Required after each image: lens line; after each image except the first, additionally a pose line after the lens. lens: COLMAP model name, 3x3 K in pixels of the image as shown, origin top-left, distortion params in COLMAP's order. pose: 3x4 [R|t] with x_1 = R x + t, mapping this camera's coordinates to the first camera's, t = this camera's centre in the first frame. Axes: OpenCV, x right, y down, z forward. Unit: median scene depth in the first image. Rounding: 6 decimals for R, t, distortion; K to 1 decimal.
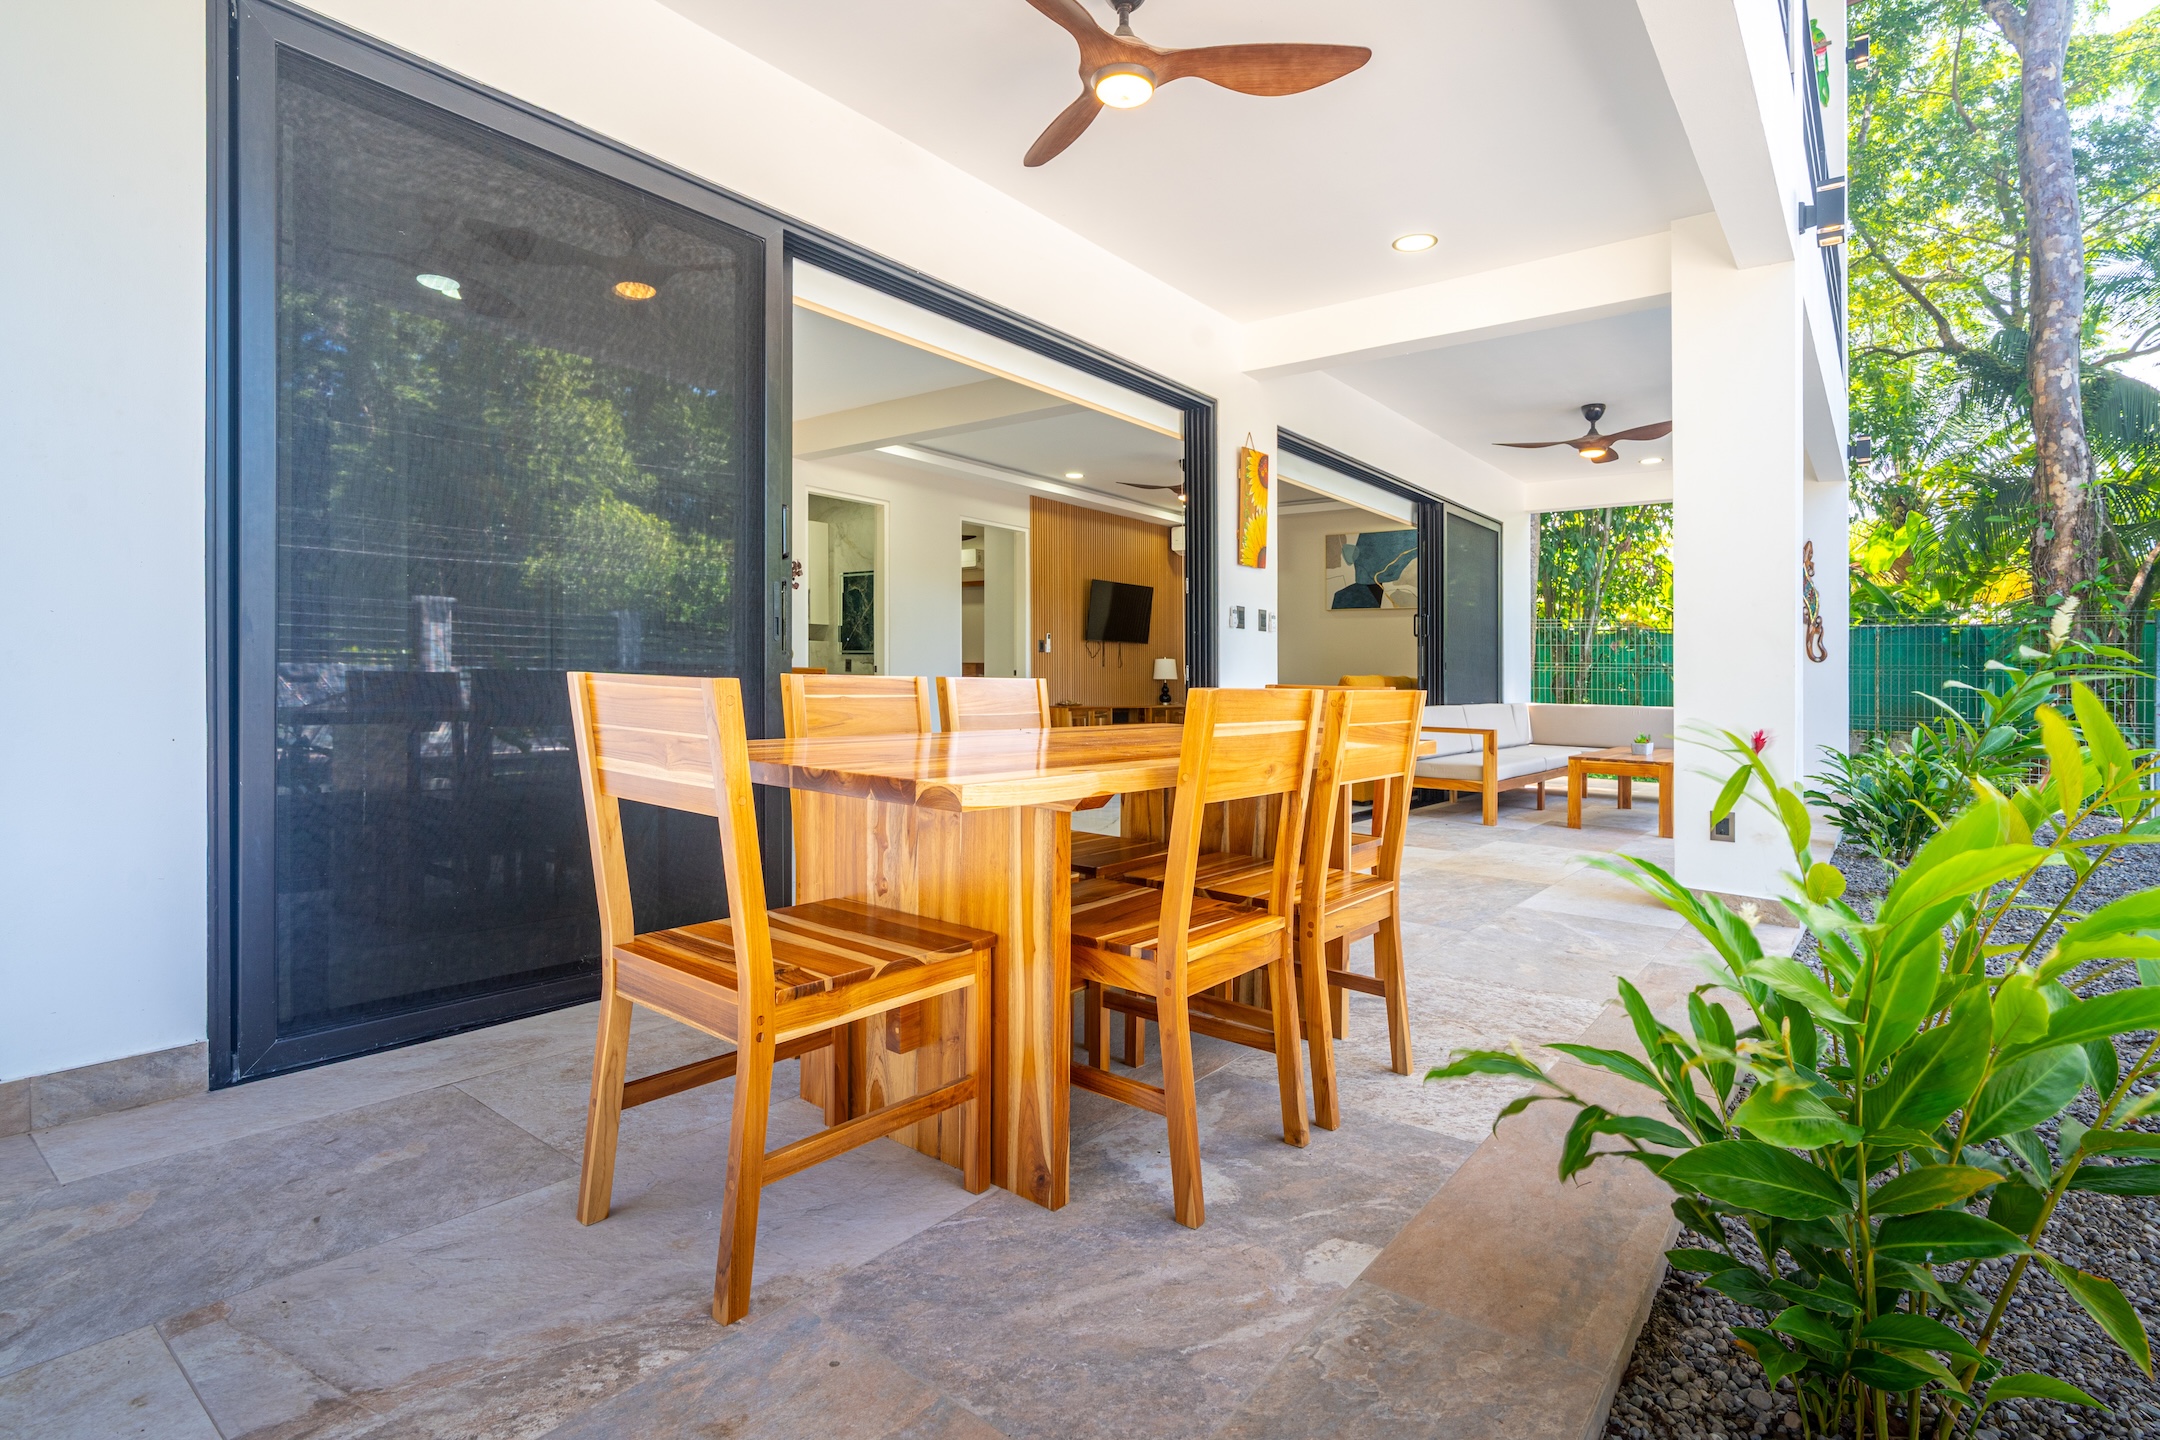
lens RADIAL K [[1046.2, 0, 1067.7], [0, 1046.2, 703.4], [0, 0, 1]] dist [0.000617, 0.001767]
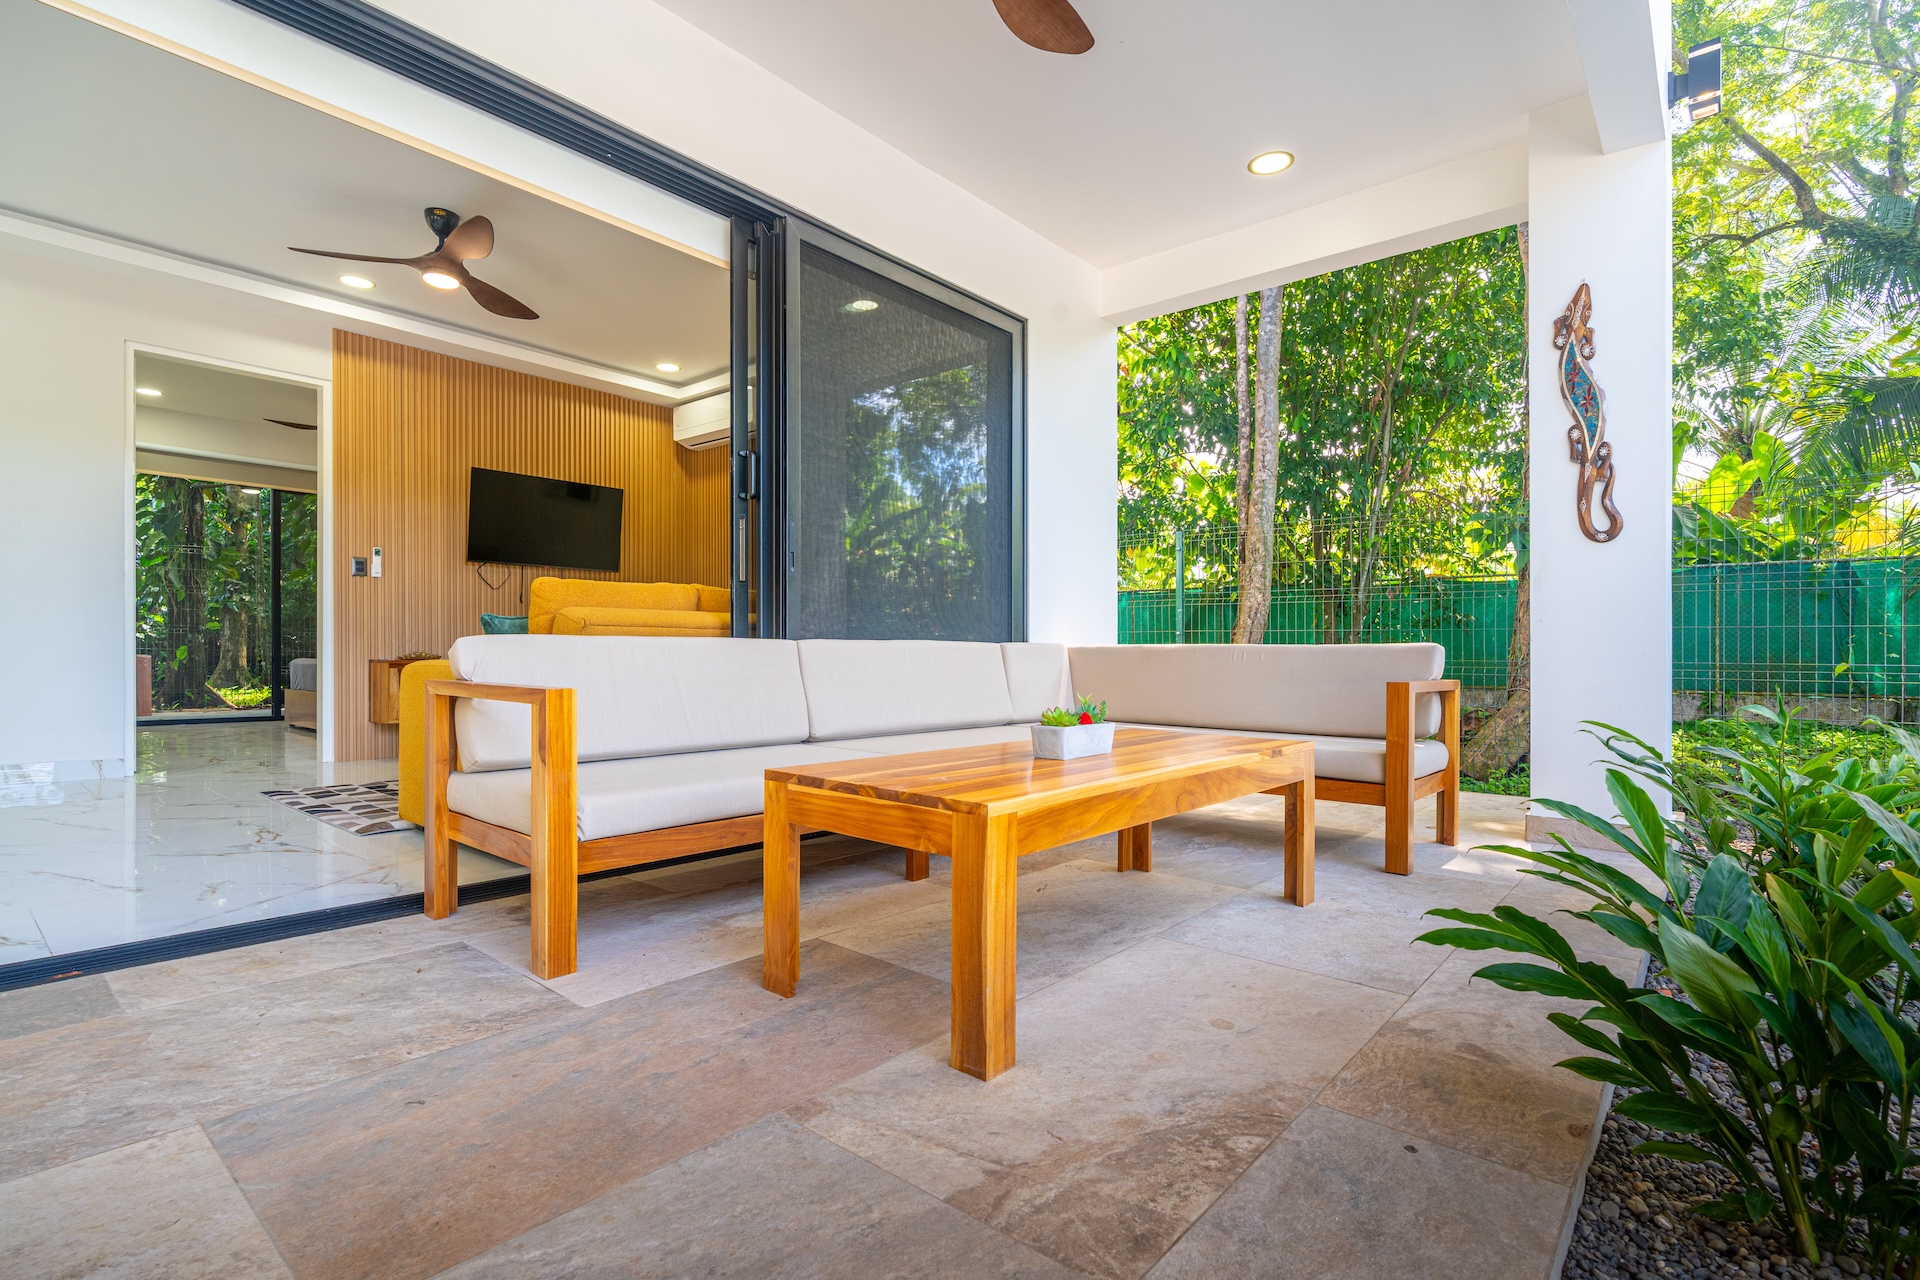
lens RADIAL K [[919.8, 0, 927.0], [0, 919.8, 678.3], [0, 0, 1]] dist [0.002204, 0.000690]
pose [[0.998753, -0.008901, -0.049118, 0.316996], [0.009121, 0.999949, 0.004245, 0.012700], [0.049077, -0.004688, 0.998784, 0.418338]]
